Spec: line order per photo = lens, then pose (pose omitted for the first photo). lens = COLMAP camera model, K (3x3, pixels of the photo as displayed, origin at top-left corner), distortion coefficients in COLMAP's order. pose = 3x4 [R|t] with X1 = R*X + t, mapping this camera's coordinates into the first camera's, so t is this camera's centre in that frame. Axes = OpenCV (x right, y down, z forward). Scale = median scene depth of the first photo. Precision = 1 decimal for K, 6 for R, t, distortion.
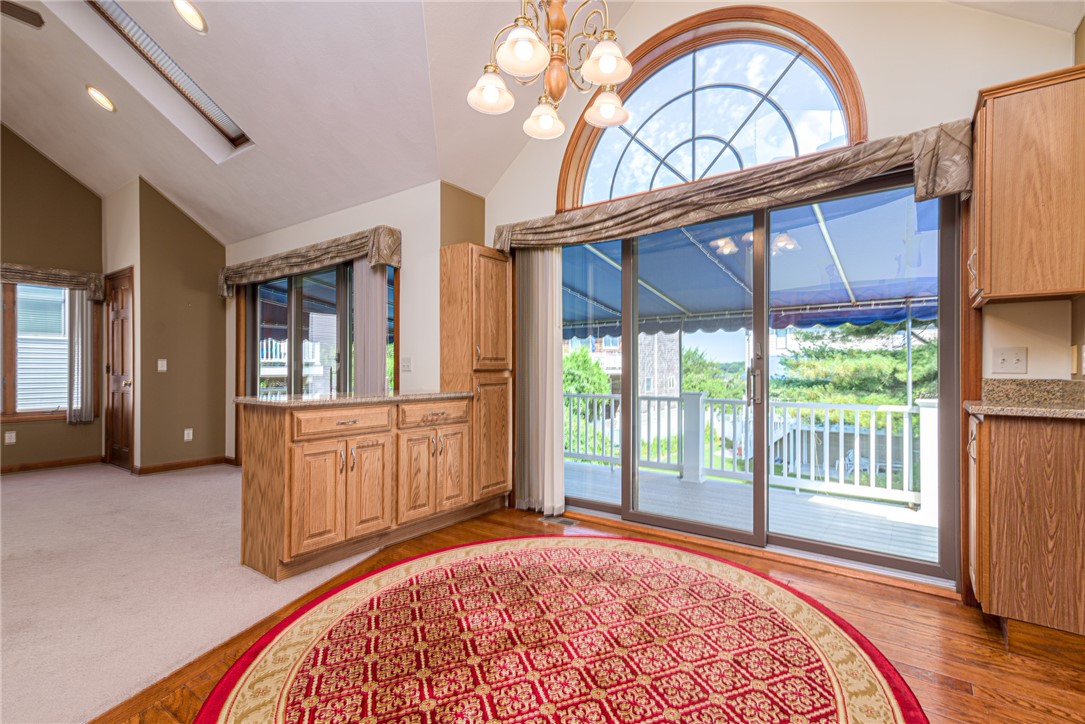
lens RADIAL K [[494.6, 0, 578.5], [0, 494.6, 369.8], [0, 0, 1]] dist [0.027540, -0.003036]
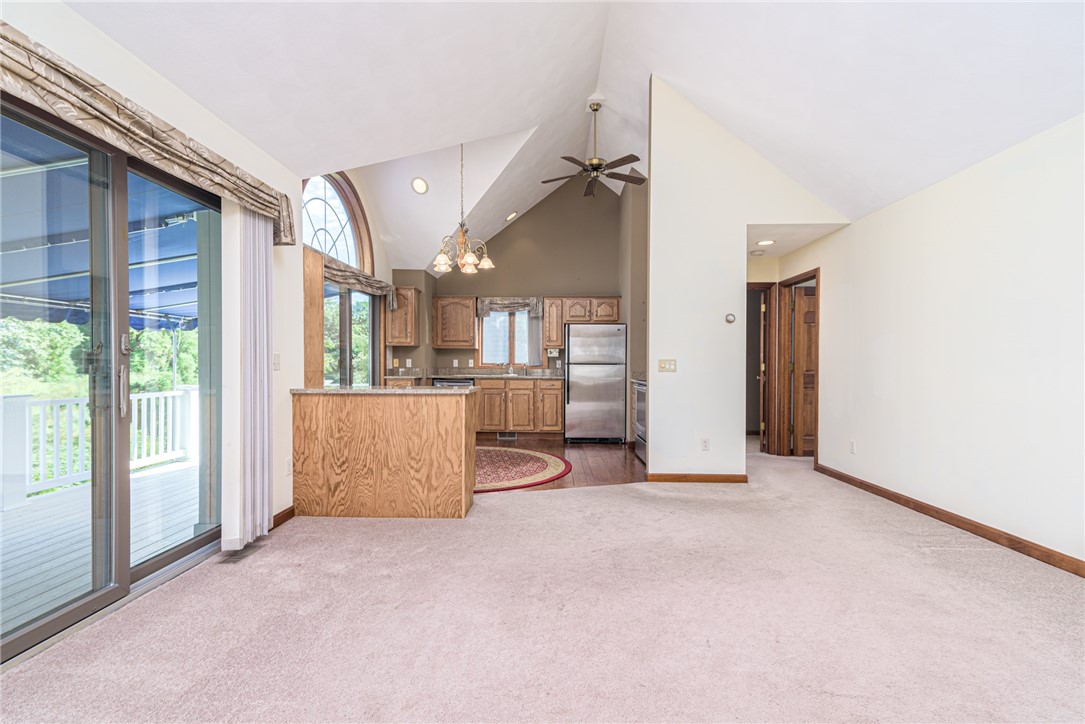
lens RADIAL K [[494.6, 0, 549.8], [0, 494.6, 365.7], [0, 0, 1]] dist [0.027540, -0.003036]
pose [[-0.554970, -0.003075, 0.831865, -0.961682], [-0.005734, 0.999984, -0.000129, -0.004881], [-0.831851, -0.004842, -0.554978, 0.785153]]
